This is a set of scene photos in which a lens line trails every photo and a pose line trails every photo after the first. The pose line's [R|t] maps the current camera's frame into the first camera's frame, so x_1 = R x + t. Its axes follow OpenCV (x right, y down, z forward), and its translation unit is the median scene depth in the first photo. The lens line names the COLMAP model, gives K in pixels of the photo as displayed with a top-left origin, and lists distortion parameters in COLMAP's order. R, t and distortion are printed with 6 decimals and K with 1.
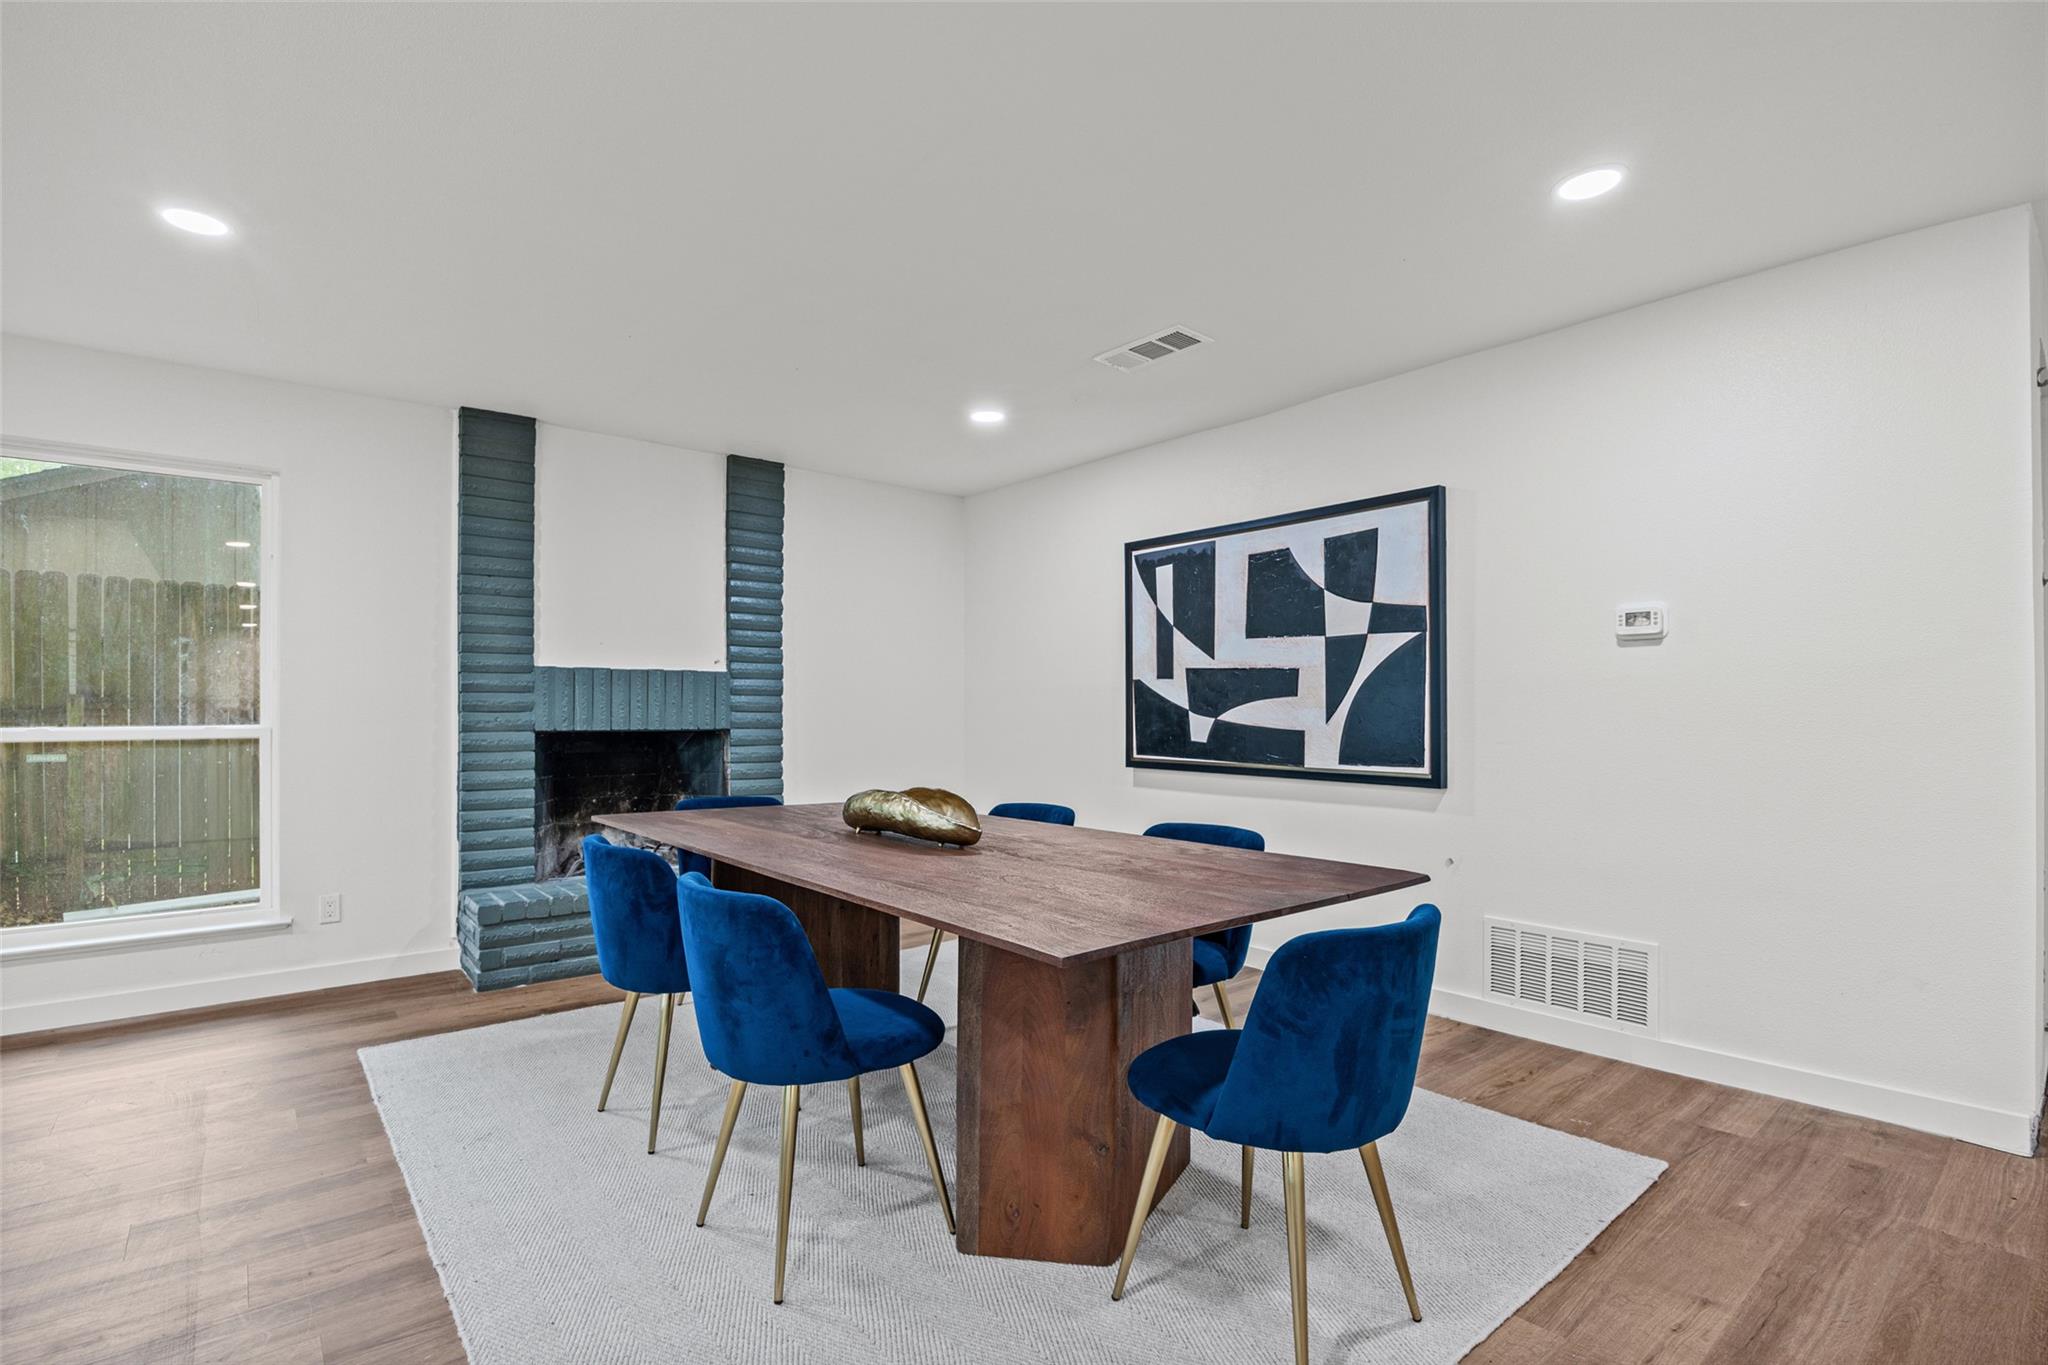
lens RADIAL K [[955.9, 0, 1026.7], [0, 955.9, 699.4], [0, 0, 1]] dist [-0.000908, 0.000216]
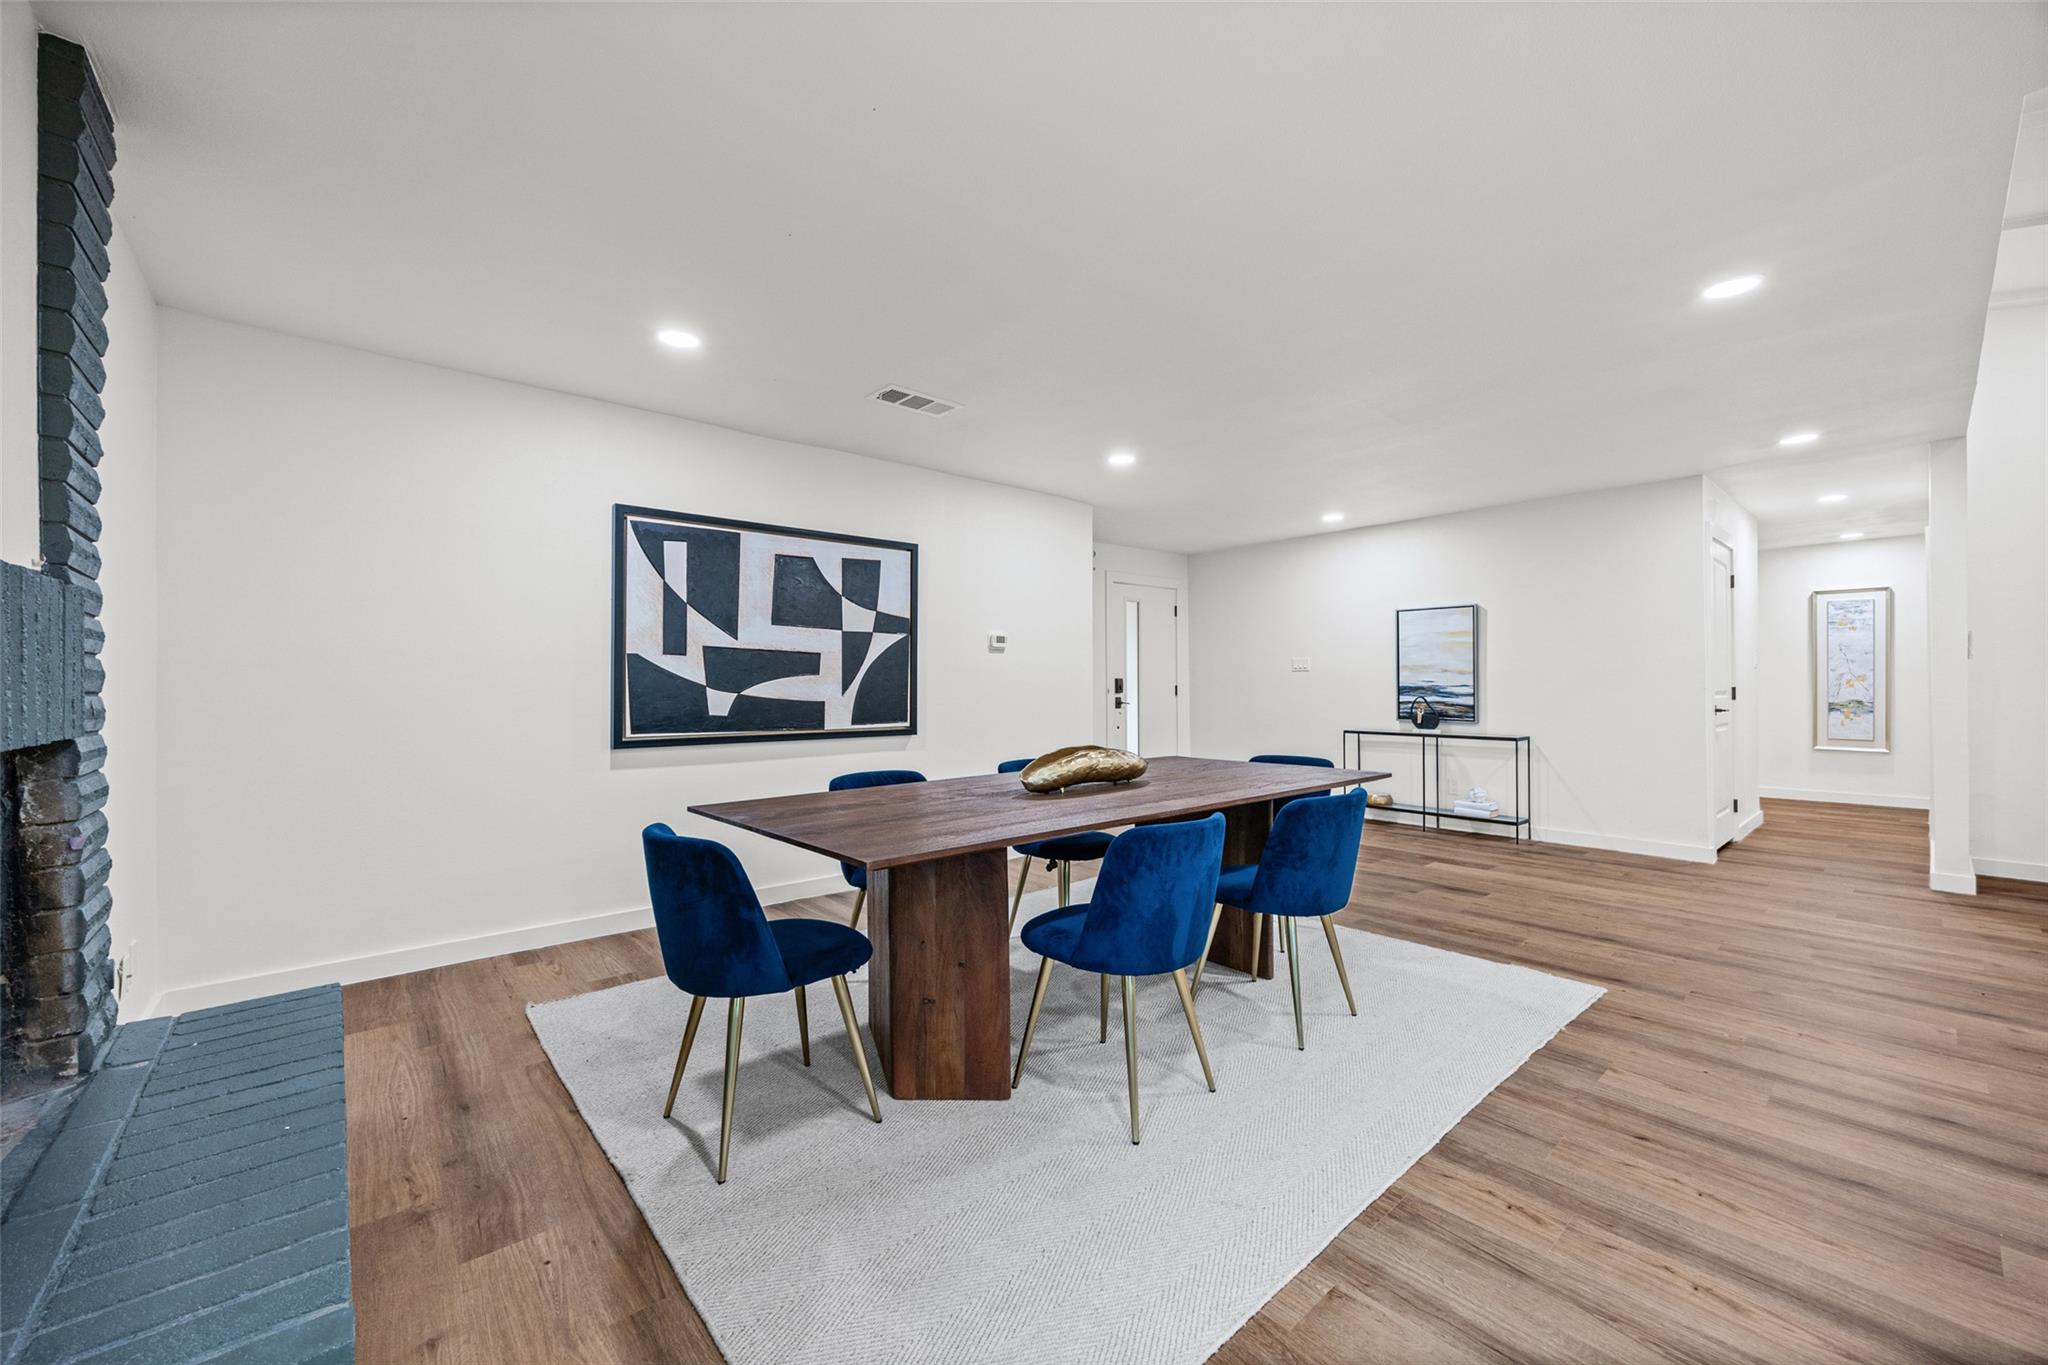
lens RADIAL K [[780.6, 0, 1025.9], [0, 780.6, 681.3], [0, 0, 1]] dist [-0.003927, -0.000305]
pose [[-0.021347, 0.007065, 0.999747, -0.765837], [-0.003406, 0.999969, -0.007139, 0.011973], [-0.999766, -0.003558, -0.021322, 0.742264]]
